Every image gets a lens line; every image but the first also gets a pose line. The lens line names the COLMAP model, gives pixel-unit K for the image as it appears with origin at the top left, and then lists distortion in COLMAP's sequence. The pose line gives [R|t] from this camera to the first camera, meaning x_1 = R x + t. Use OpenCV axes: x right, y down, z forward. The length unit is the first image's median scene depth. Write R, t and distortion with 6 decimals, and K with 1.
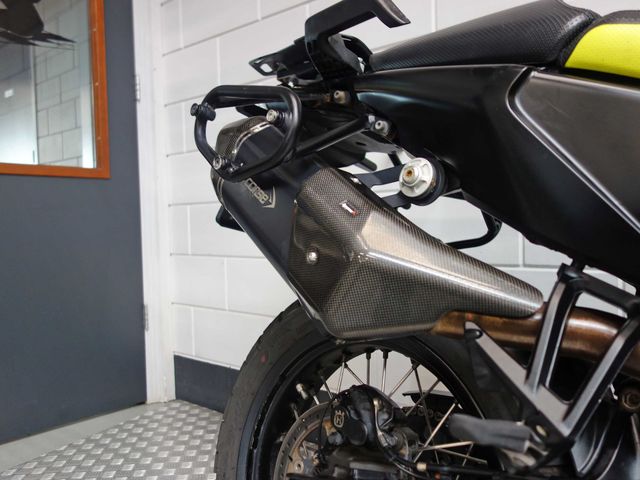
lens RADIAL K [[564.8, 0, 320.0], [0, 564.8, 240.0], [0, 0, 1]] dist [0.001201, -0.001835]
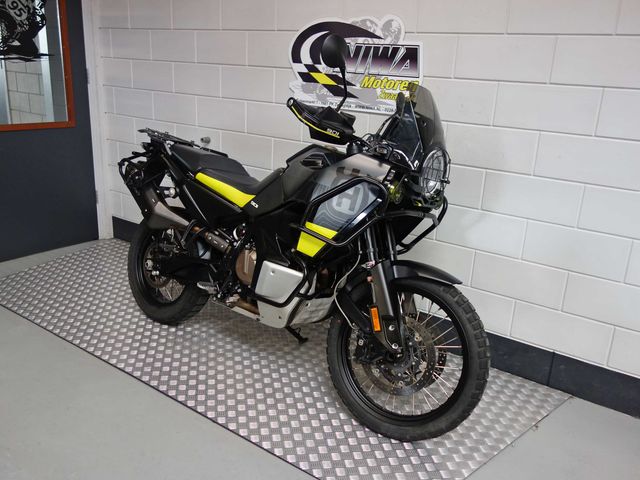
lens RADIAL K [[564.8, 0, 320.0], [0, 564.8, 240.0], [0, 0, 1]] dist [0.001201, -0.001835]
pose [[0.992634, 0.039240, 0.114622, 0.245970], [-0.068210, 0.962910, 0.261058, -0.289248], [-0.100127, -0.266953, 0.958494, -1.014643]]
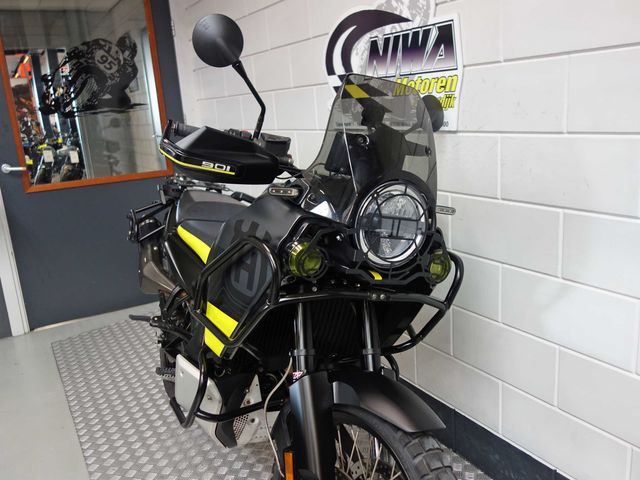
lens RADIAL K [[564.8, 0, 320.0], [0, 564.8, 240.0], [0, 0, 1]] dist [0.001201, -0.001835]
pose [[0.946270, 0.031933, -0.321796, 0.670633], [0.038084, 0.977183, 0.208958, -0.262290], [0.321126, -0.209986, 0.923463, -0.595385]]
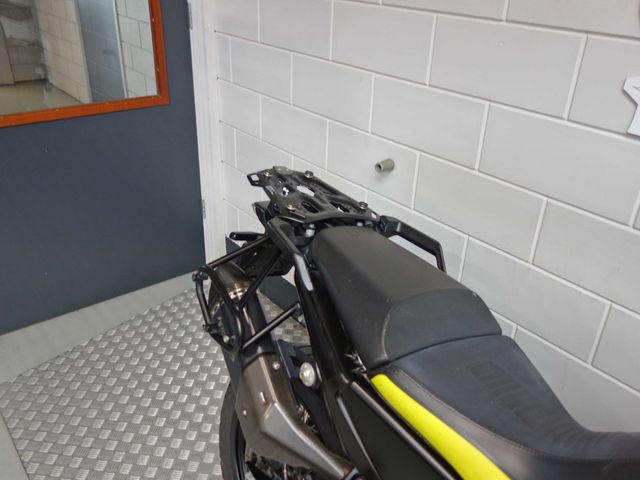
lens RADIAL K [[564.8, 0, 320.0], [0, 564.8, 240.0], [0, 0, 1]] dist [0.001201, -0.001835]
pose [[0.984934, 0.125436, -0.119038, 0.108626], [-0.061741, 0.898071, 0.435495, -0.373245], [0.161531, -0.421584, 0.892286, -0.113008]]
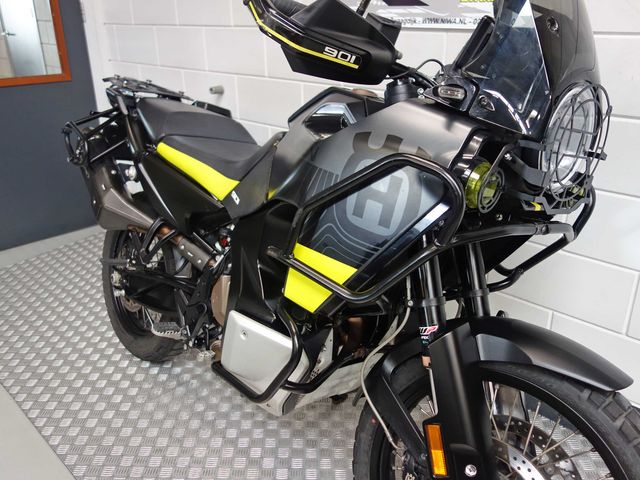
lens RADIAL K [[564.8, 0, 320.0], [0, 564.8, 240.0], [0, 0, 1]] dist [0.001201, -0.001835]
pose [[0.997653, 0.035118, -0.058788, 0.384372], [-0.012580, 0.937869, 0.346761, -0.234172], [0.067312, -0.345207, 0.936109, -0.506675]]
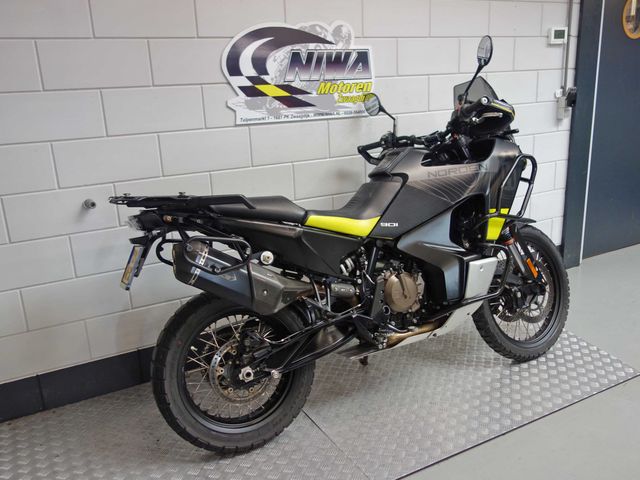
lens RADIAL K [[564.8, 0, 320.0], [0, 564.8, 240.0], [0, 0, 1]] dist [0.001201, -0.001835]
pose [[0.341505, -0.253154, 0.905145, -0.770997], [0.061617, 0.967002, 0.247206, -0.292025], [-0.937858, -0.028650, 0.345835, -0.114070]]
